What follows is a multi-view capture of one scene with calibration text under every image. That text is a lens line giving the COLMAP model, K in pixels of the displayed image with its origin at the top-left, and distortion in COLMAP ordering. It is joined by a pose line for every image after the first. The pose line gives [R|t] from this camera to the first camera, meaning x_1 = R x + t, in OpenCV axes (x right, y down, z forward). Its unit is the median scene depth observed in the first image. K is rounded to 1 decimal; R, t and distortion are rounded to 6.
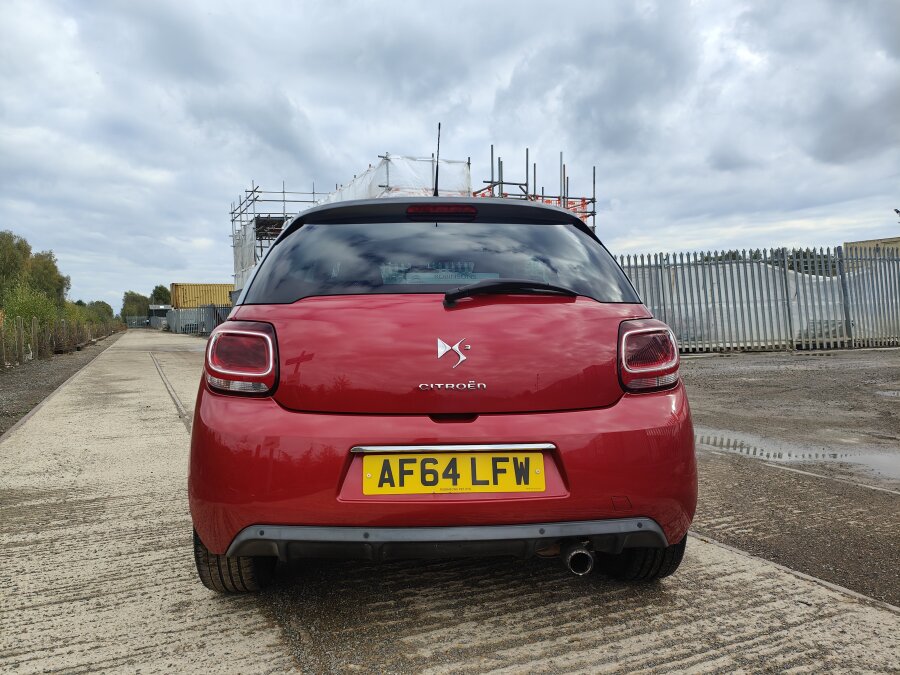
lens RADIAL K [[655.3, 0, 430.5], [0, 655.3, 355.7], [0, 0, 1]] dist [0.052488, -0.000830]
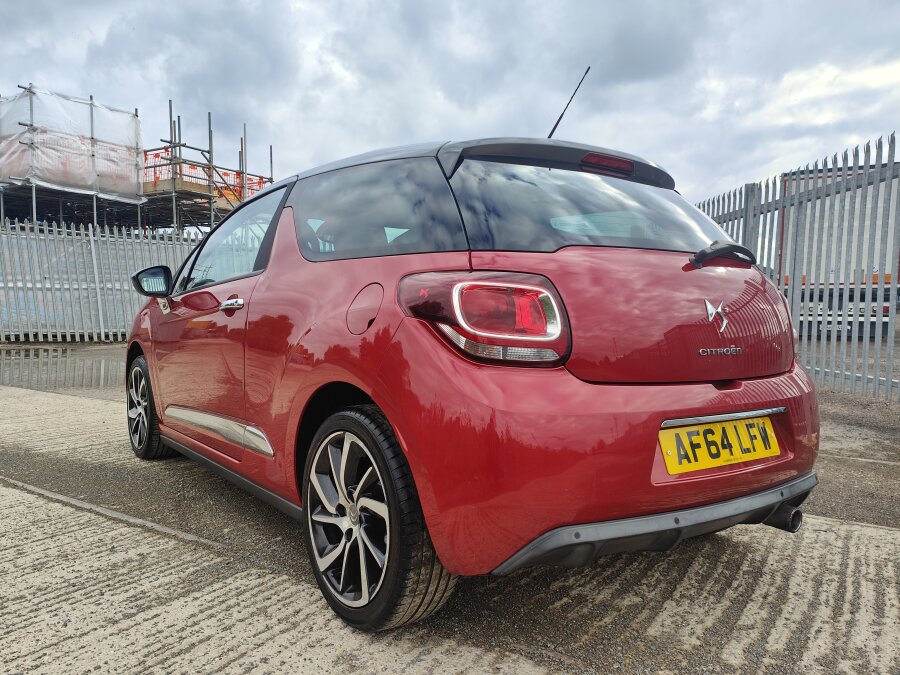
lens RADIAL K [[654.6, 0, 431.0], [0, 654.6, 355.8], [0, 0, 1]] dist [0.138319, -0.154639]
pose [[0.843812, -0.007756, 0.536583, -0.784620], [-0.002177, 0.999838, 0.017876, 0.035445], [-0.536635, -0.016252, 0.843658, 0.395824]]
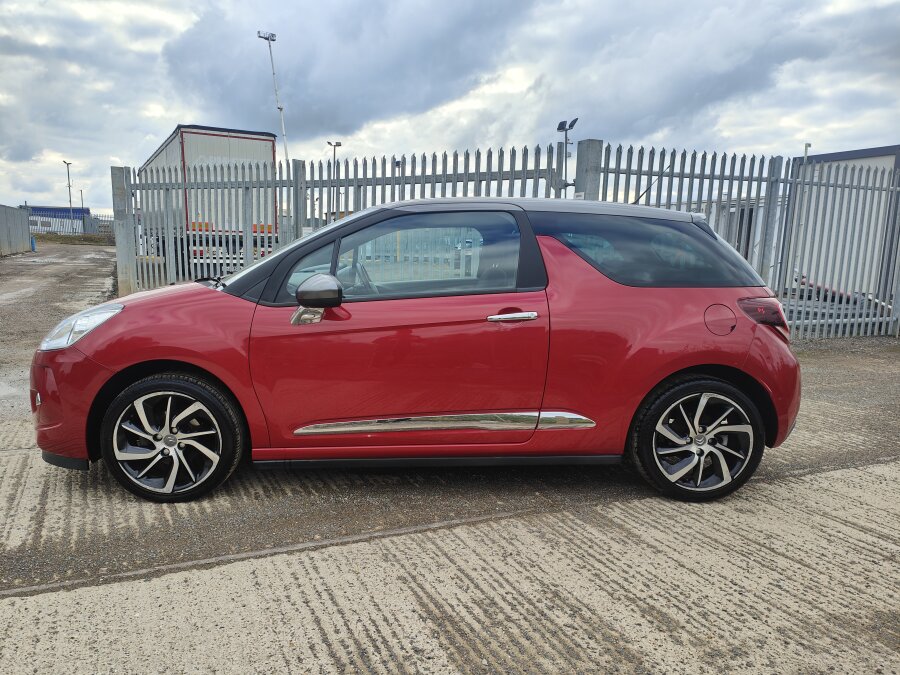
lens RADIAL K [[658.7, 0, 432.1], [0, 658.7, 360.2], [0, 0, 1]] dist [0.129384, -0.144574]
pose [[0.002322, -0.142229, 0.989831, -1.920023], [0.029137, 0.989423, 0.142102, -0.157284], [-0.999573, 0.028510, 0.006442, 1.838172]]
